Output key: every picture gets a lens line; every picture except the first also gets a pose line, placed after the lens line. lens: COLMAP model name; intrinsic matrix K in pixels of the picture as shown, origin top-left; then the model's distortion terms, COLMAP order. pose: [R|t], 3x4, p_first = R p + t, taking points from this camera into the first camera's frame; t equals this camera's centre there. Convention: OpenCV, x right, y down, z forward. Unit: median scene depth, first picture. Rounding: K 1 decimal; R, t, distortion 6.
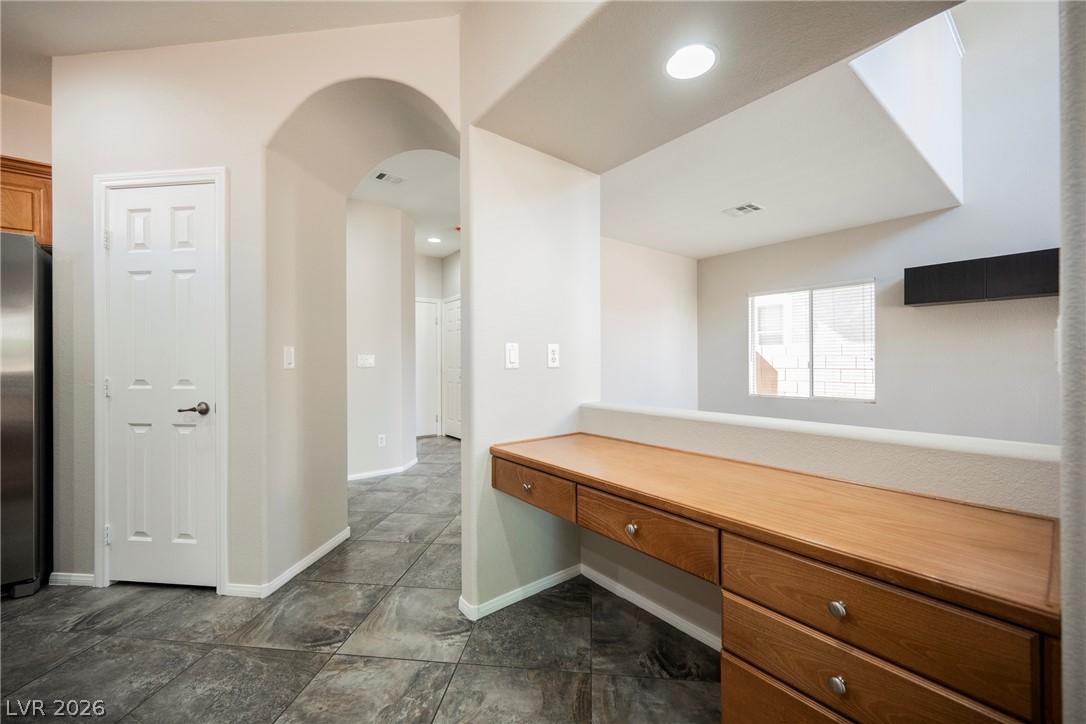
lens RADIAL K [[421.2, 0, 545.7], [0, 421.2, 359.3], [0, 0, 1]] dist [-0.000904, -0.000259]
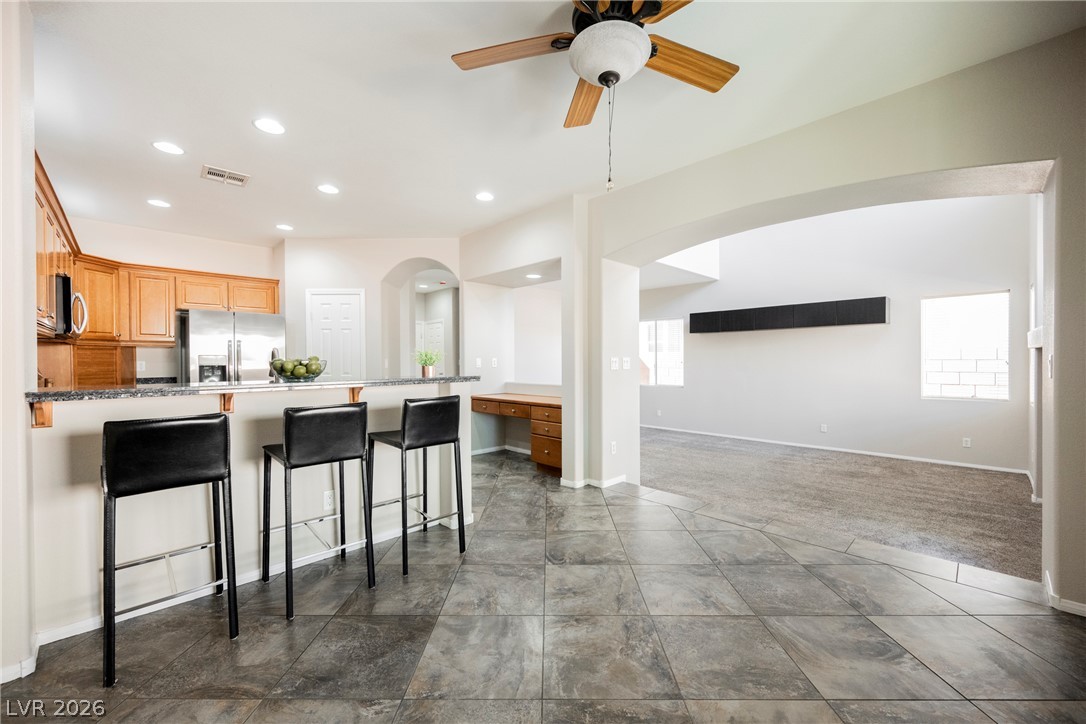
lens RADIAL K [[421.2, 0, 545.7], [0, 421.2, 359.3], [0, 0, 1]] dist [-0.000904, -0.000259]
pose [[0.994645, -0.000649, 0.103348, 0.061308], [0.000934, 0.999996, -0.002711, -0.021325], [-0.103346, 0.002793, 0.994642, -1.552419]]
